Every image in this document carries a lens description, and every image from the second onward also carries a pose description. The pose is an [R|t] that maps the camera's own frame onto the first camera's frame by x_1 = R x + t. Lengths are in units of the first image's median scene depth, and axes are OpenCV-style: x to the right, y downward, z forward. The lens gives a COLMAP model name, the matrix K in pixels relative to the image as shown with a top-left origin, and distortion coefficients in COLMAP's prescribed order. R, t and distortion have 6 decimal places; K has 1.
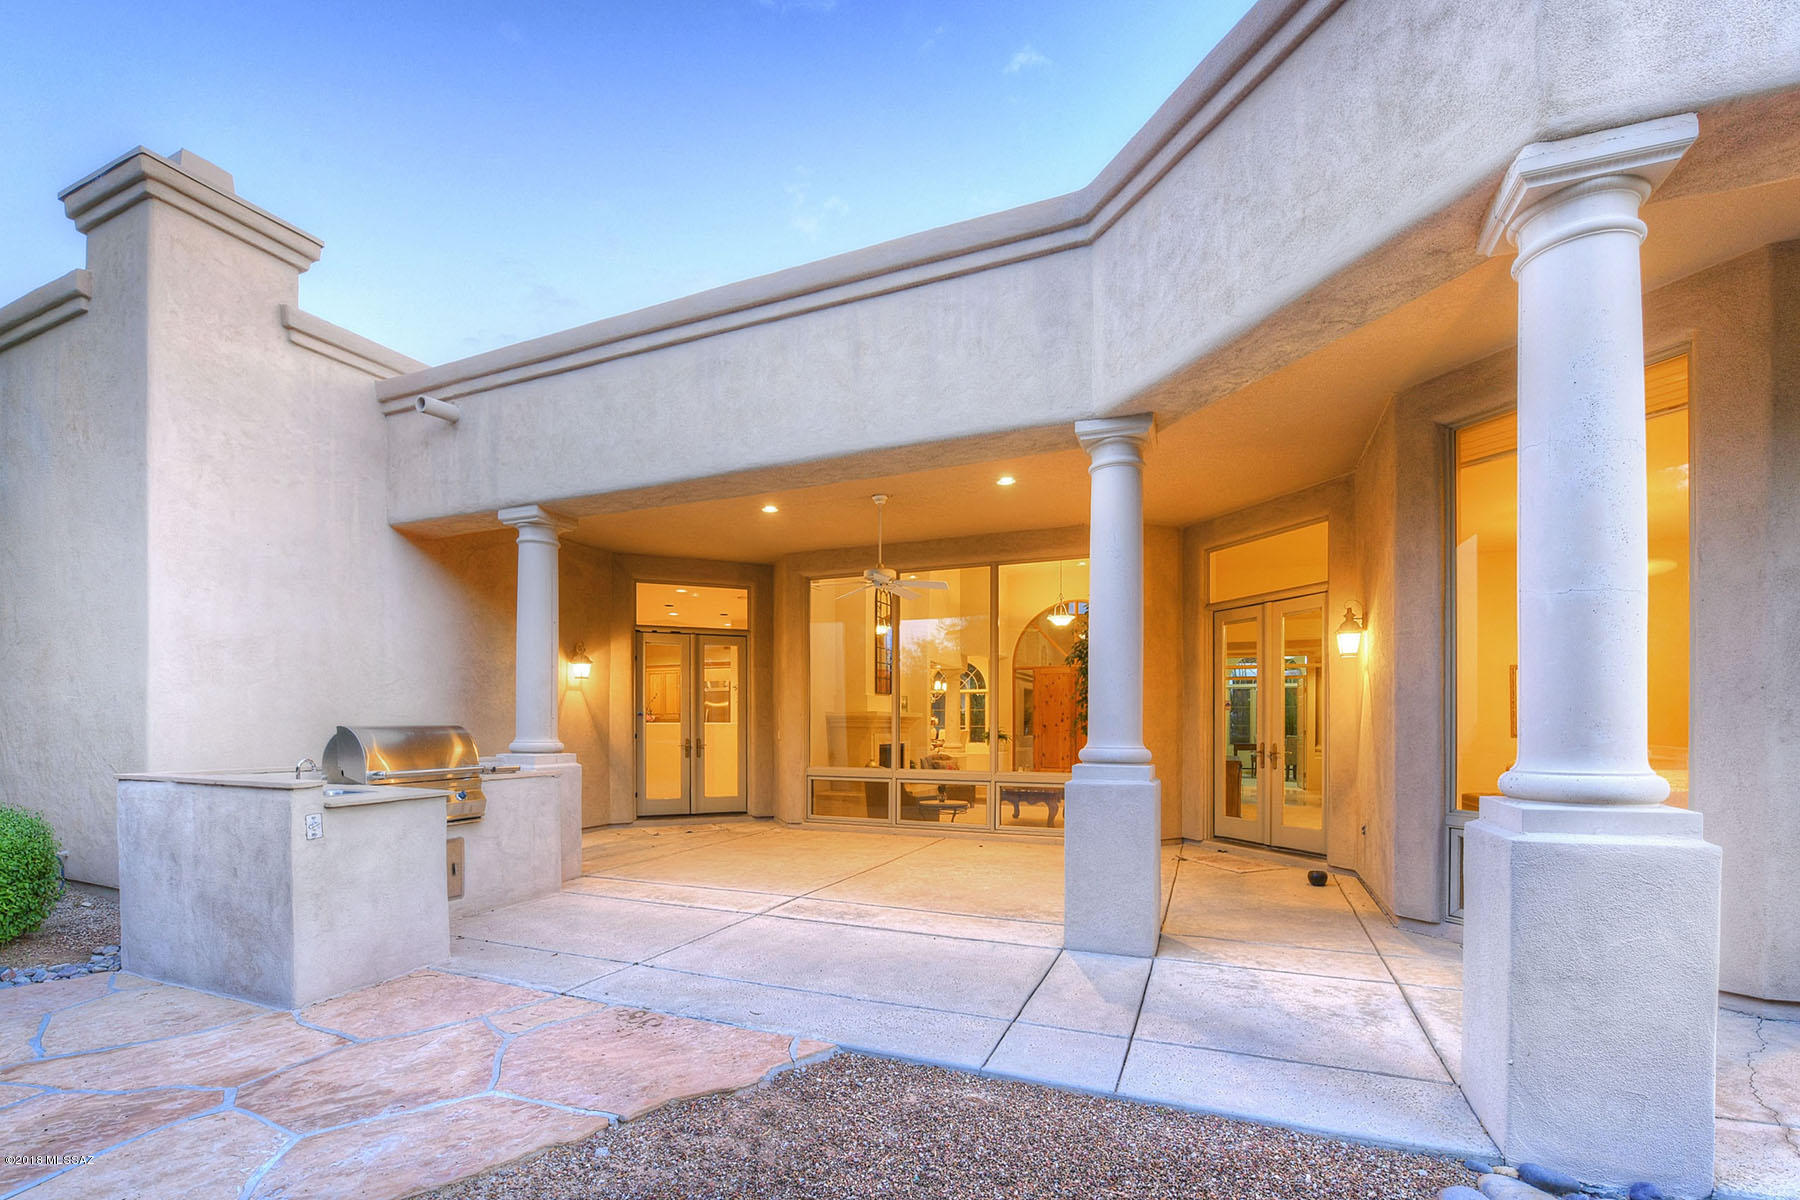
lens RADIAL K [[767.8, 0, 875.0], [0, 767.8, 696.2], [0, 0, 1]] dist [-0.018981, -0.000261]
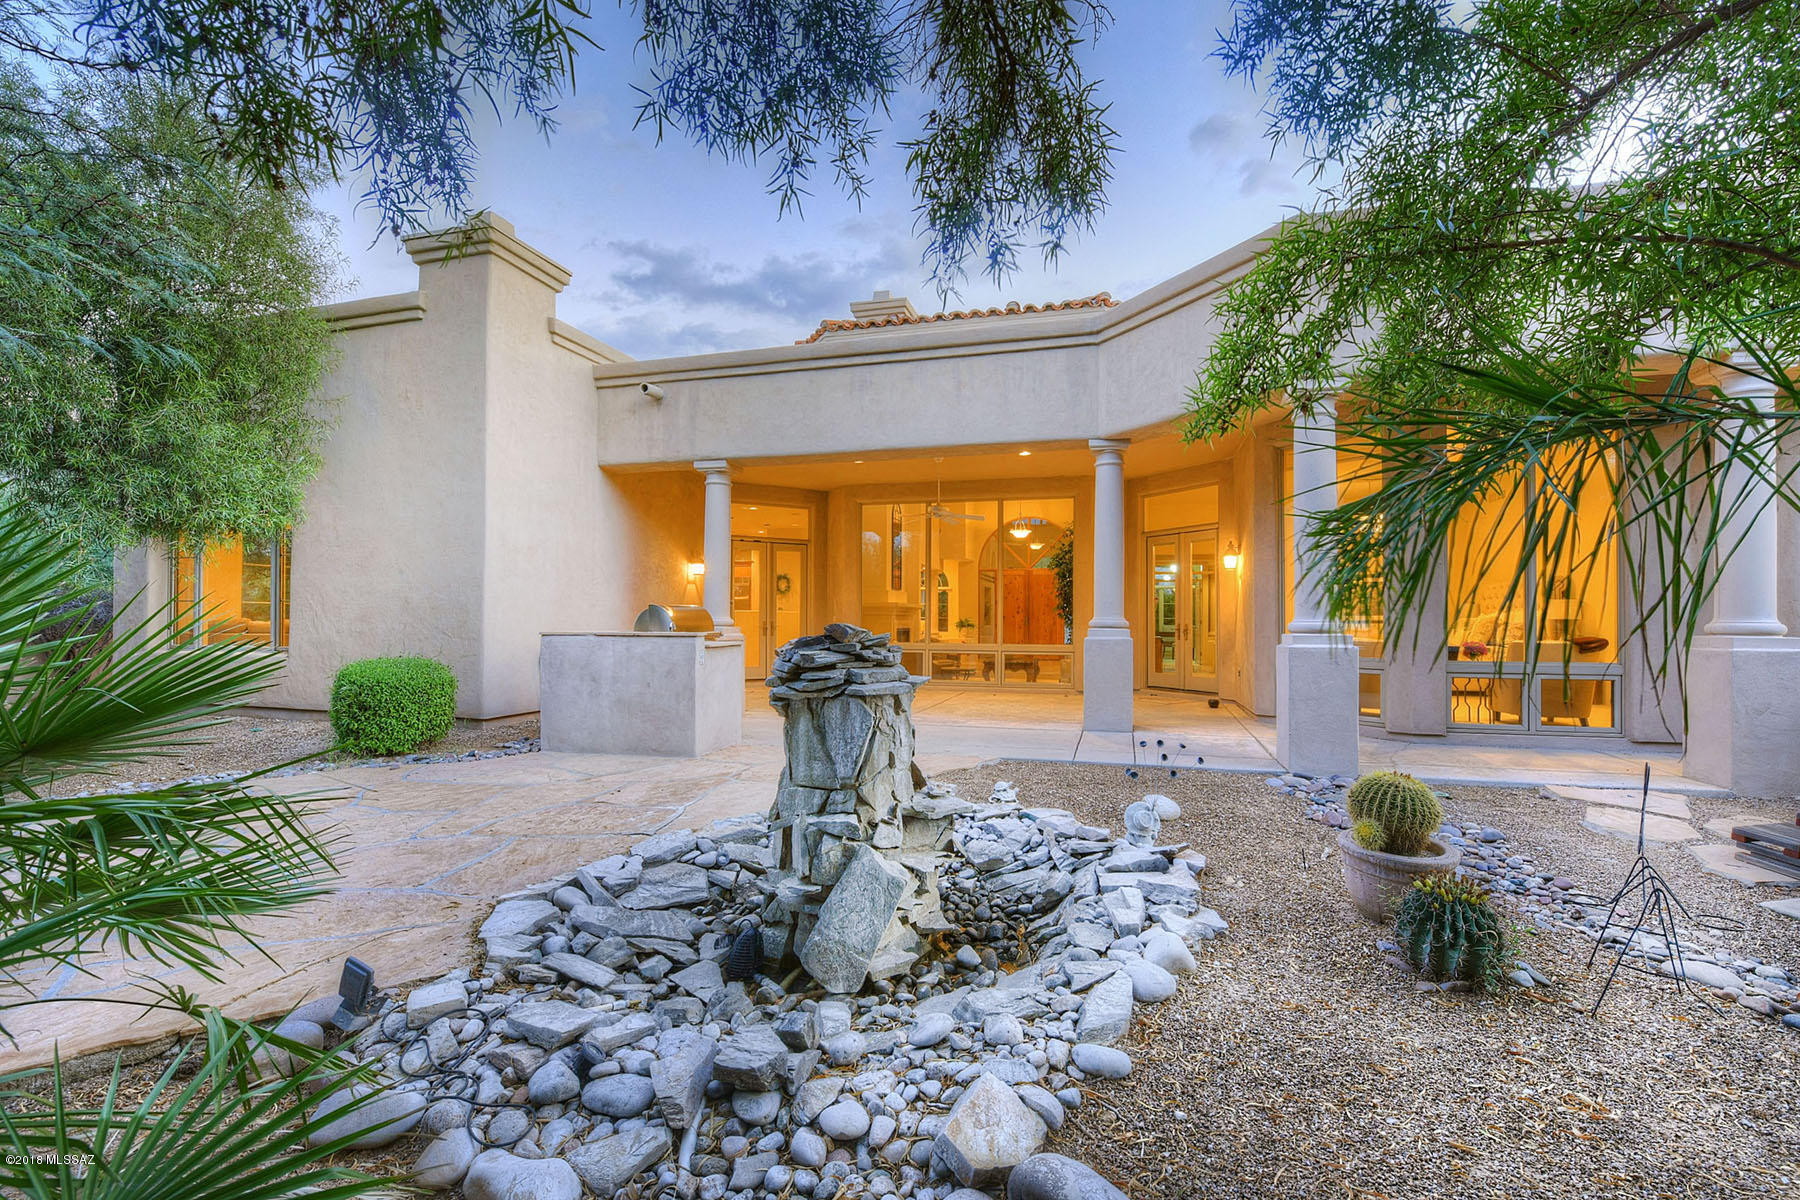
lens RADIAL K [[767.8, 0, 891.7], [0, 767.8, 565.0], [0, 0, 1]] dist [-0.018981, -0.000261]
pose [[0.990631, 0.014581, 0.135782, -0.347249], [-0.009559, 0.999248, -0.037568, 0.009044], [-0.136228, 0.035918, 0.990026, -0.569328]]
